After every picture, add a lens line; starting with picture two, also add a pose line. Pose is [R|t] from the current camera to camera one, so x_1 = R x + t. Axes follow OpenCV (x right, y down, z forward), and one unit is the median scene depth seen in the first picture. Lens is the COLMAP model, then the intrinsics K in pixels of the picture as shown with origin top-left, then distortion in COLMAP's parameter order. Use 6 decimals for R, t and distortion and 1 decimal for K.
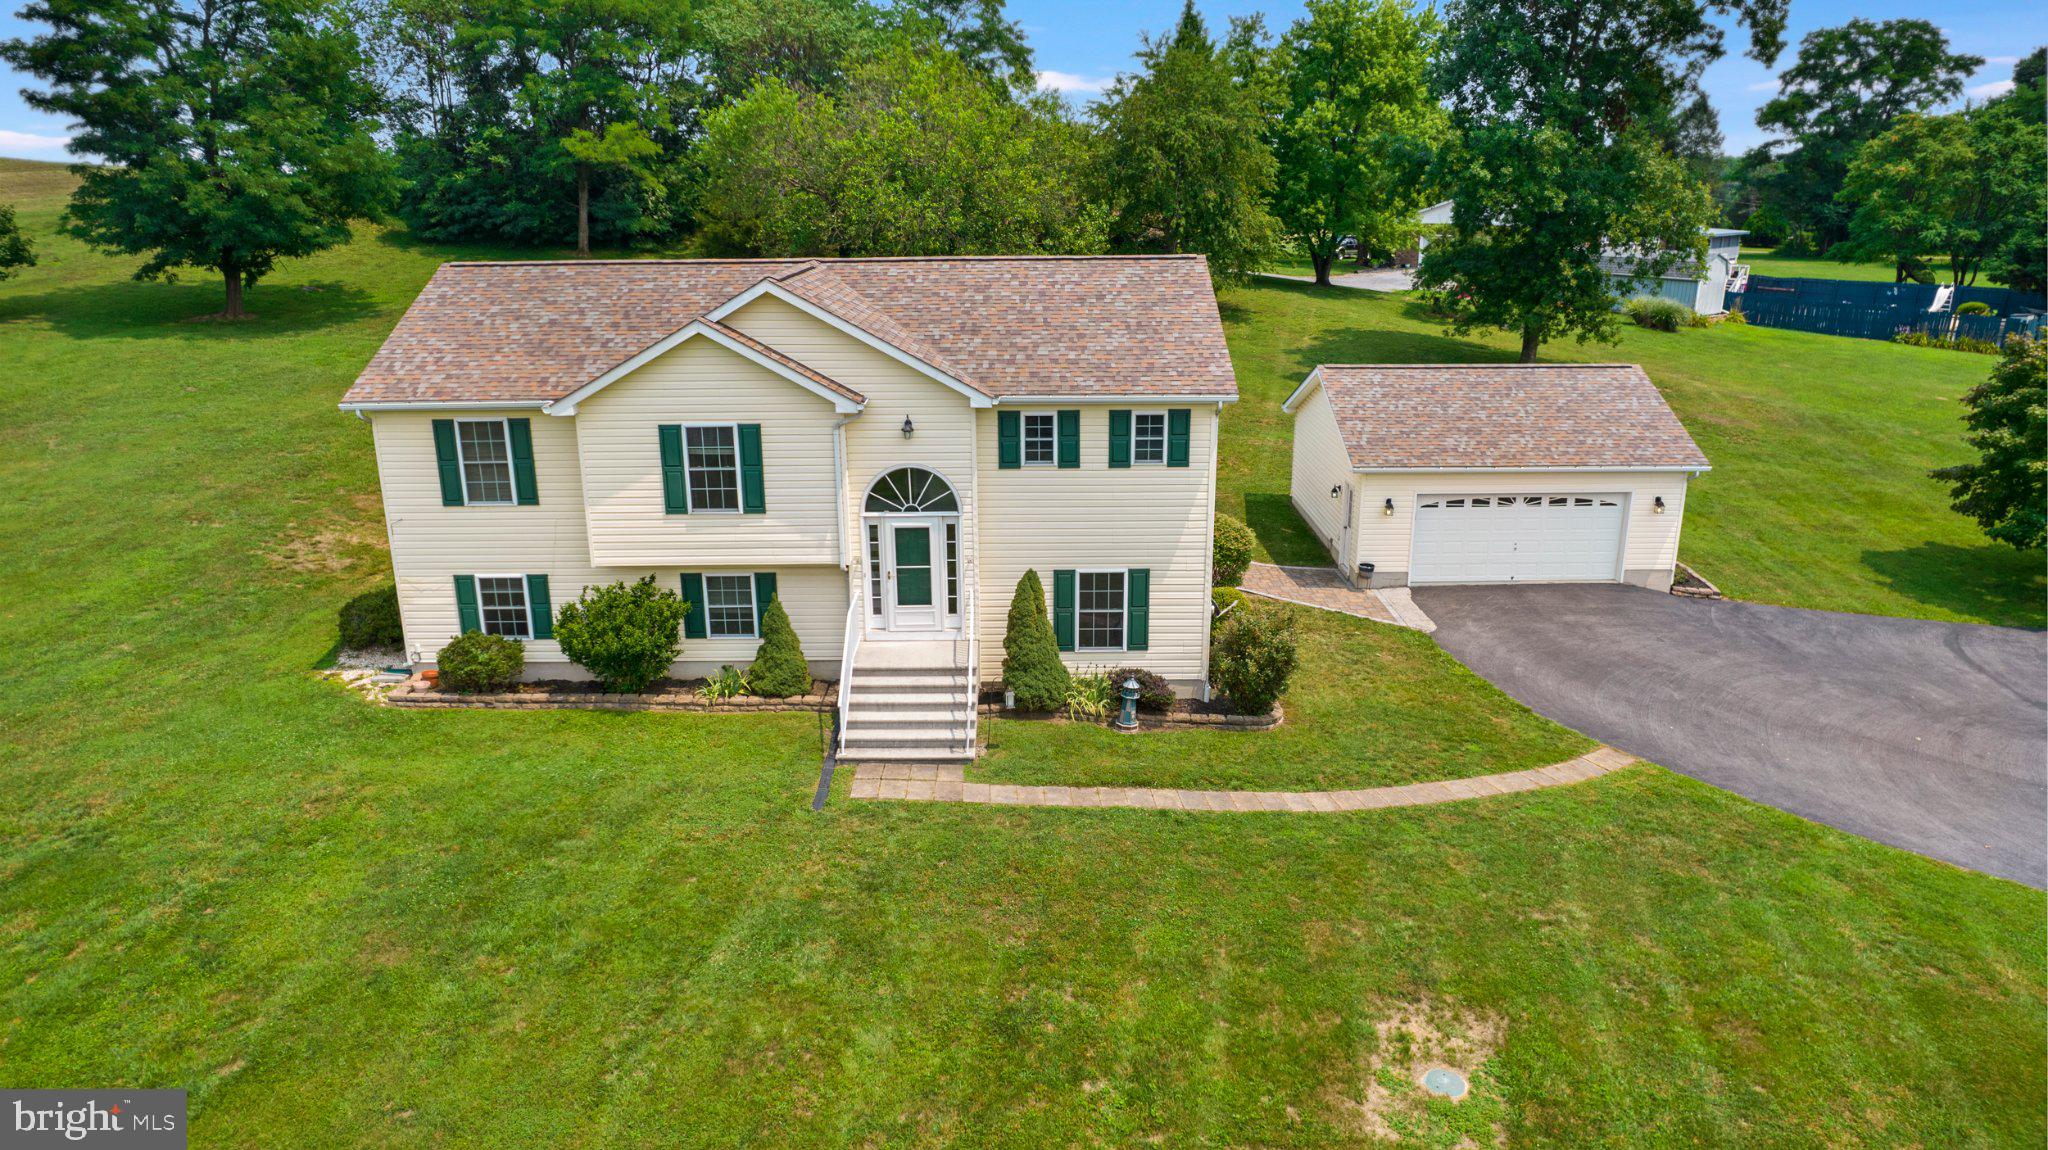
lens RADIAL K [[1301.8, 0, 1024.0], [0, 1301.8, 575.0], [0, 0, 1]] dist [-0.067676, 0.061371]
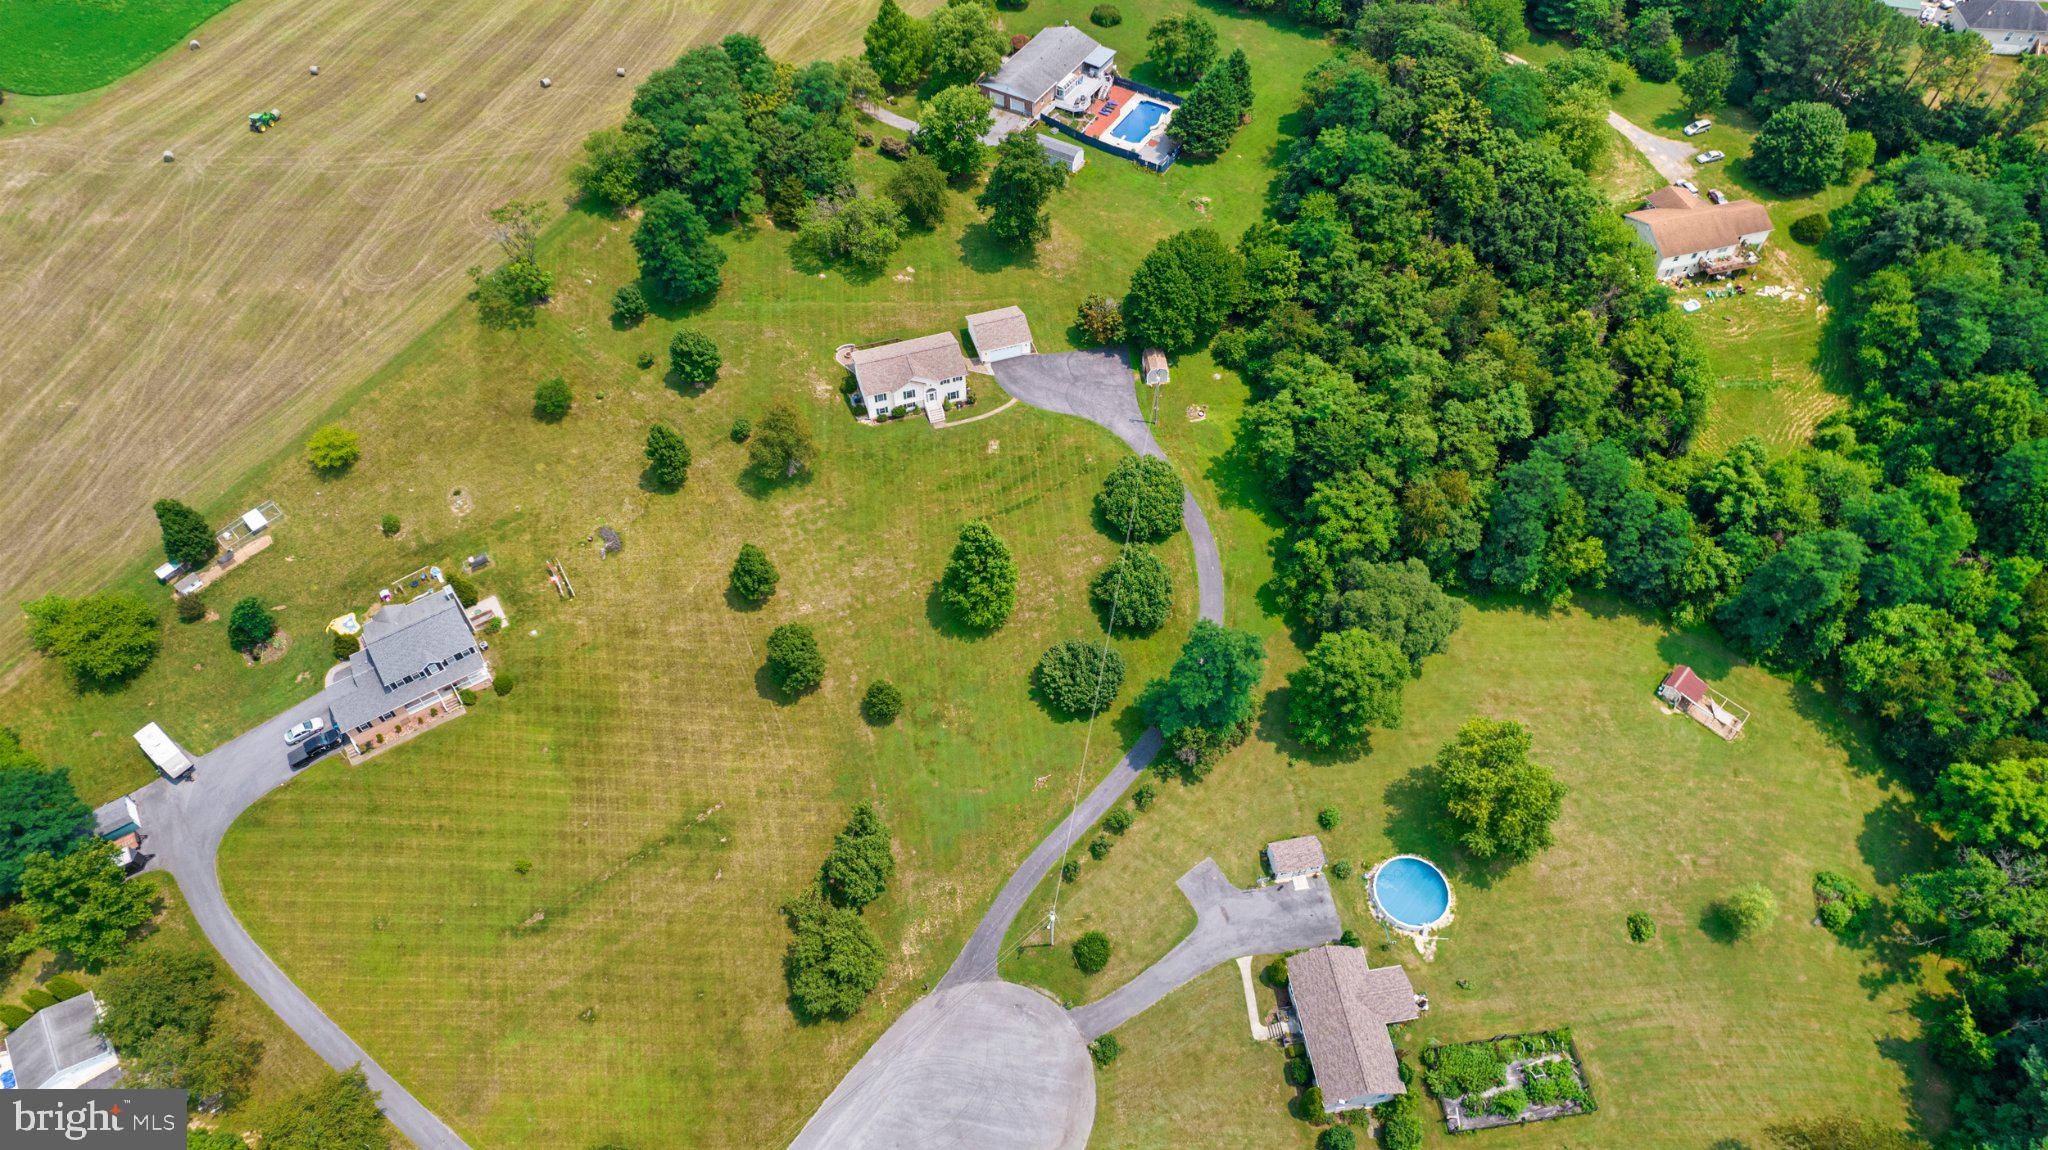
lens RADIAL K [[1301.8, 0, 1024.0], [0, 1301.8, 575.0], [0, 0, 1]] dist [-0.067676, 0.061371]
pose [[0.953918, -0.238625, 0.181929, -1.330038], [0.084905, 0.796165, 0.599093, -4.100211], [-0.287804, -0.556039, 0.779737, -6.394502]]
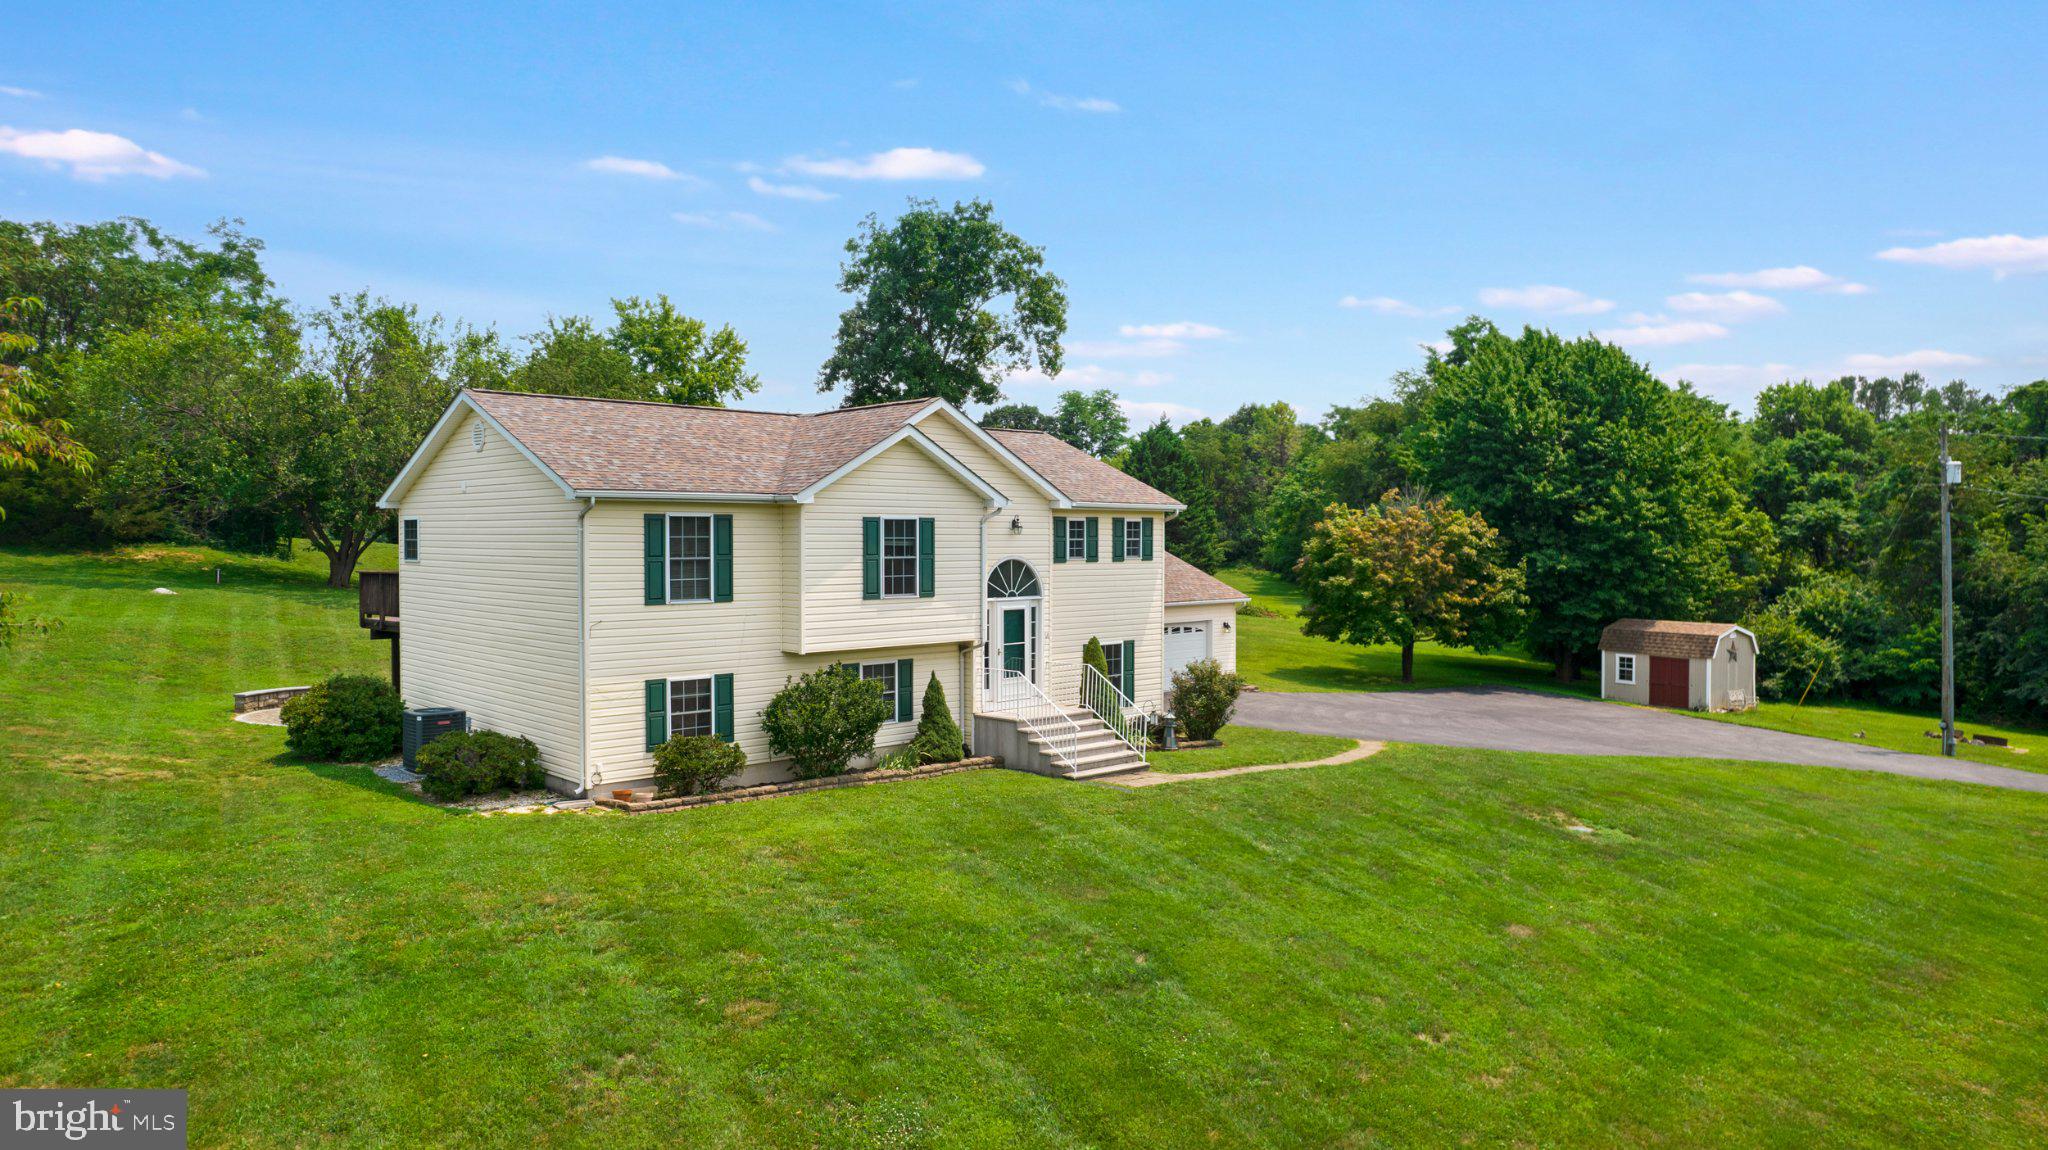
lens RADIAL K [[1301.8, 0, 1024.0], [0, 1301.8, 575.0], [0, 0, 1]] dist [-0.067676, 0.061371]
pose [[0.718276, -0.013053, 0.695636, -0.930760], [0.197631, 0.962468, -0.186003, 0.161462], [-0.667099, 0.271080, 0.693898, 0.142824]]
